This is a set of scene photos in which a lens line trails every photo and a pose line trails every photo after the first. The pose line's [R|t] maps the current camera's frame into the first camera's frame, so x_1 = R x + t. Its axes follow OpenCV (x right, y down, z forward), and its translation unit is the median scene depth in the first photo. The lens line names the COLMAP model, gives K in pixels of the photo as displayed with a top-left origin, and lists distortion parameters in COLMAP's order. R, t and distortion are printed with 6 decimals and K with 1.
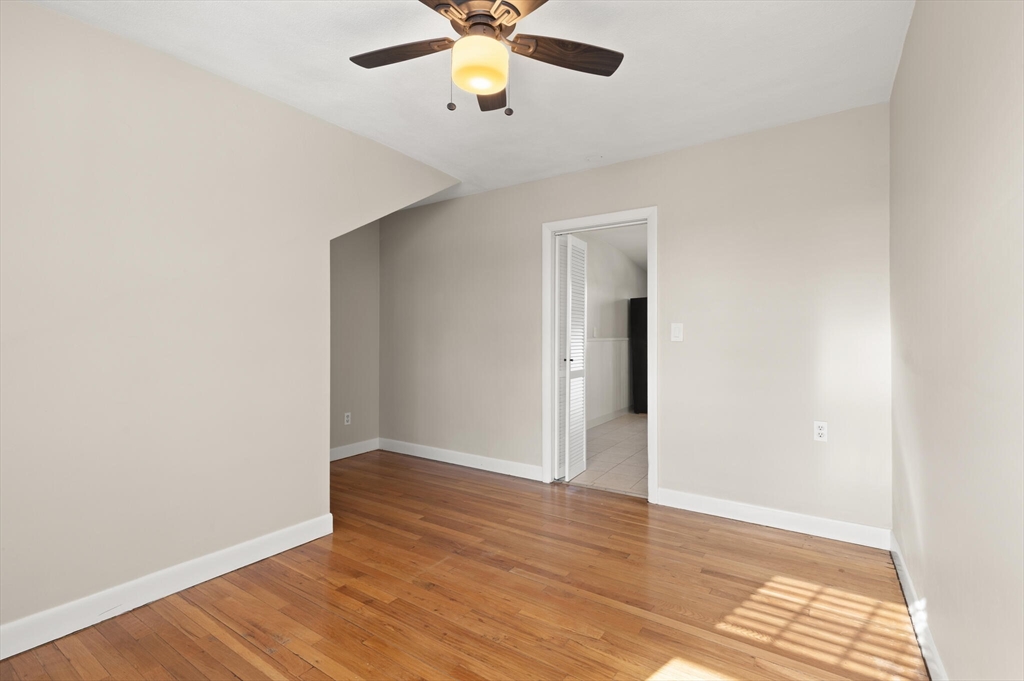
lens RADIAL K [[462.8, 0, 512.0], [0, 462.8, 340.5], [0, 0, 1]] dist [-0.000404, -0.000043]
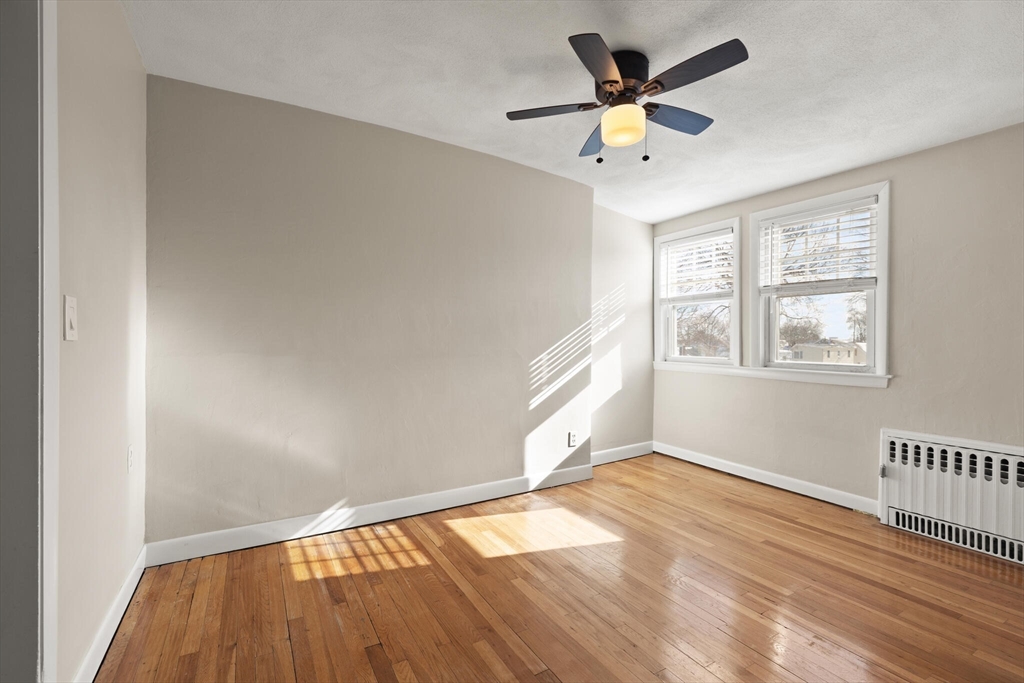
lens RADIAL K [[462.8, 0, 512.0], [0, 462.8, 341.5], [0, 0, 1]] dist [-0.000404, -0.000043]
pose [[-0.898394, -0.001729, 0.439187, -0.311661], [-0.002975, 0.999993, -0.002148, -0.000537], [-0.439180, -0.003236, -0.898393, 1.909879]]
